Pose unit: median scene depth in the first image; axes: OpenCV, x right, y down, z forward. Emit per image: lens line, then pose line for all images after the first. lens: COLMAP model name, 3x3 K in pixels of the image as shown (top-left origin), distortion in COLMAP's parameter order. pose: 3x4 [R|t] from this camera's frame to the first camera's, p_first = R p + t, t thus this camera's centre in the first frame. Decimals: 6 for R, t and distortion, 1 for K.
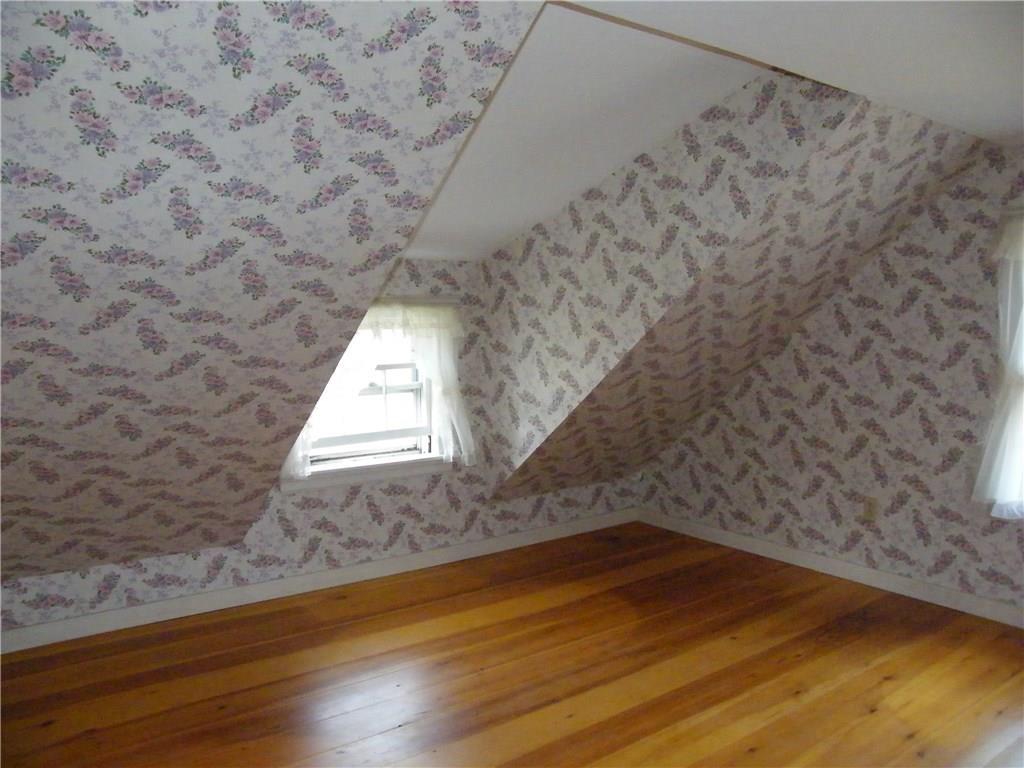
lens RADIAL K [[821.1, 0, 512.0], [0, 821.1, 384.0], [0, 0, 1]] dist [-0.162391, 0.116811]
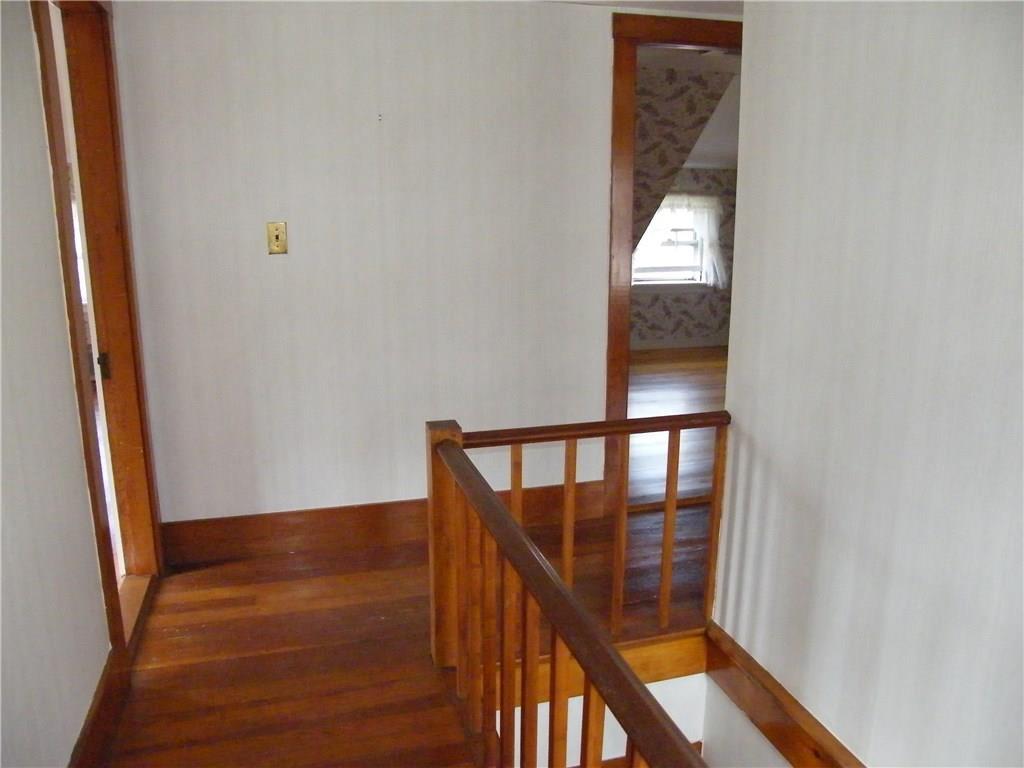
lens RADIAL K [[821.1, 0, 512.0], [0, 821.1, 384.0], [0, 0, 1]] dist [-0.162391, 0.116811]
pose [[0.931136, 0.078458, -0.356133, 0.161964], [-0.032355, 0.990504, 0.133621, 0.085069], [0.363235, -0.112896, 0.924832, -0.781865]]
